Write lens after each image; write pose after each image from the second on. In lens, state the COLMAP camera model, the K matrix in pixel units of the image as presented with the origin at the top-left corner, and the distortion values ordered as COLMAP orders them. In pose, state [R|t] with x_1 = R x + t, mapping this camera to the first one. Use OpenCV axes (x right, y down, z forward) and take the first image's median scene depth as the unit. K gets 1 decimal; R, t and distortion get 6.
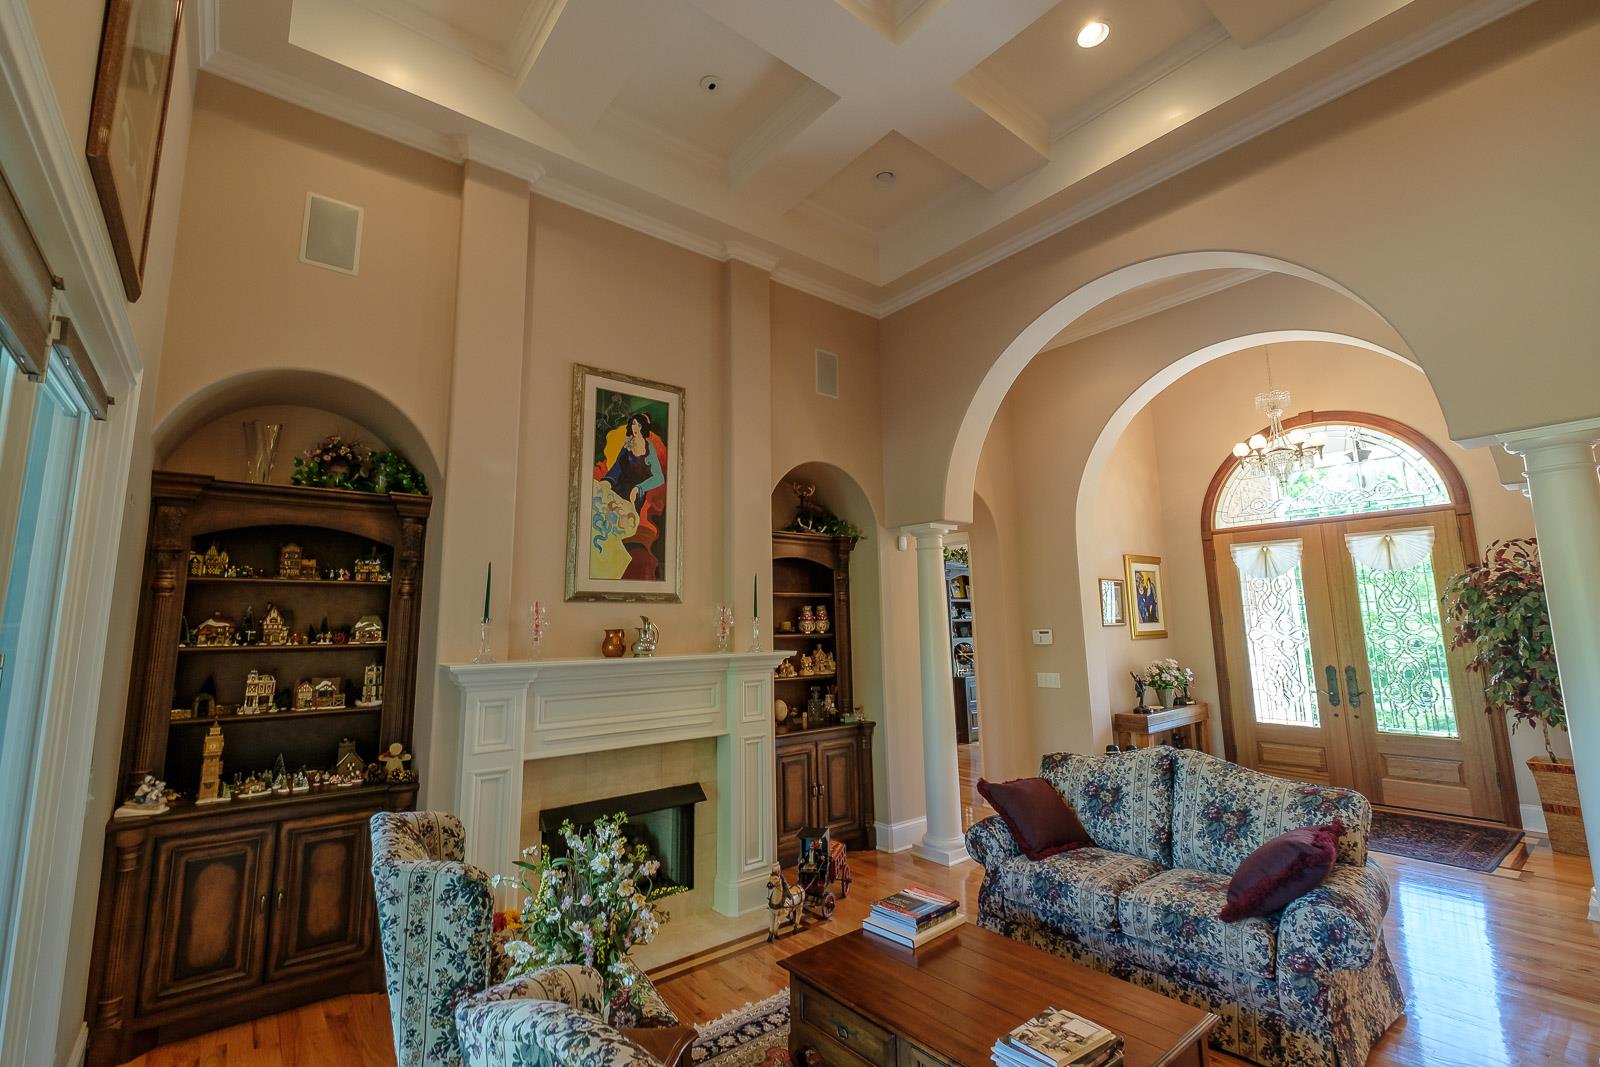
lens RADIAL K [[695.6, 0, 795.6], [0, 695.6, 521.1], [0, 0, 1]] dist [-0.004201, -0.000648]
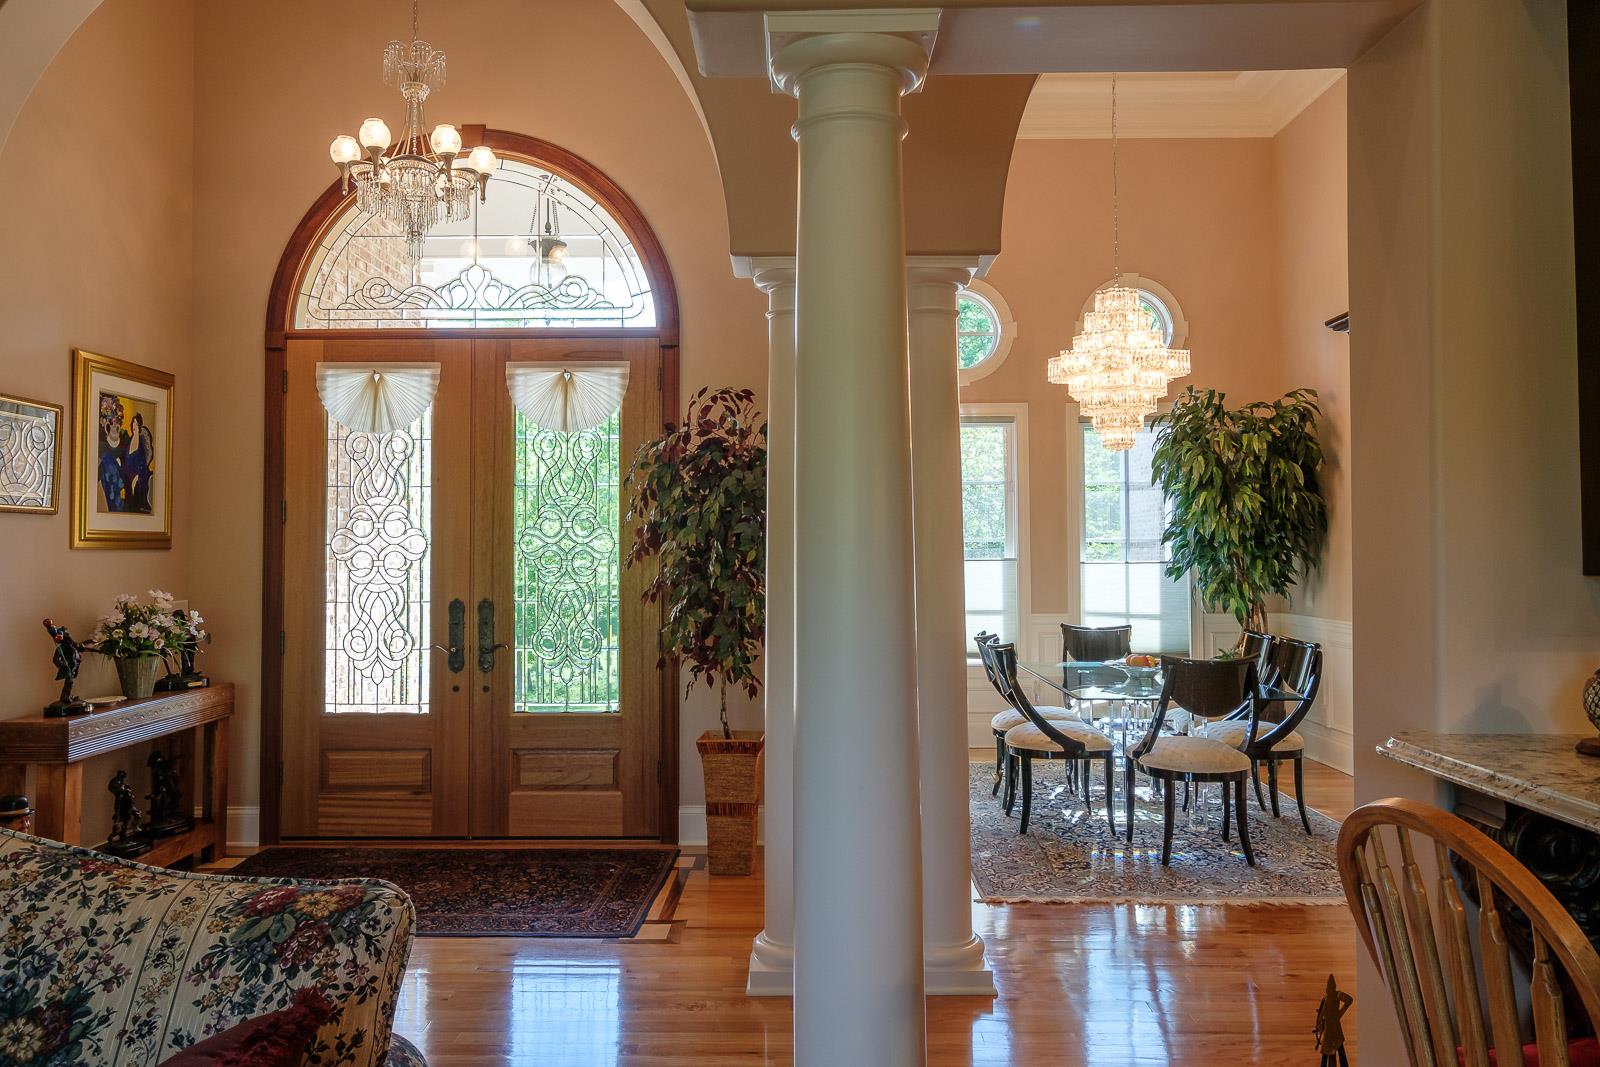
lens RADIAL K [[1220.9, 0, 802.3], [0, 1220.9, 532.8], [0, 0, 1]] dist [0.010702, 0.002468]
pose [[0.628154, 0.031421, 0.777454, 0.215194], [-0.127256, 0.989879, 0.062811, 0.068308], [-0.767612, -0.138391, 0.625795, 0.222325]]
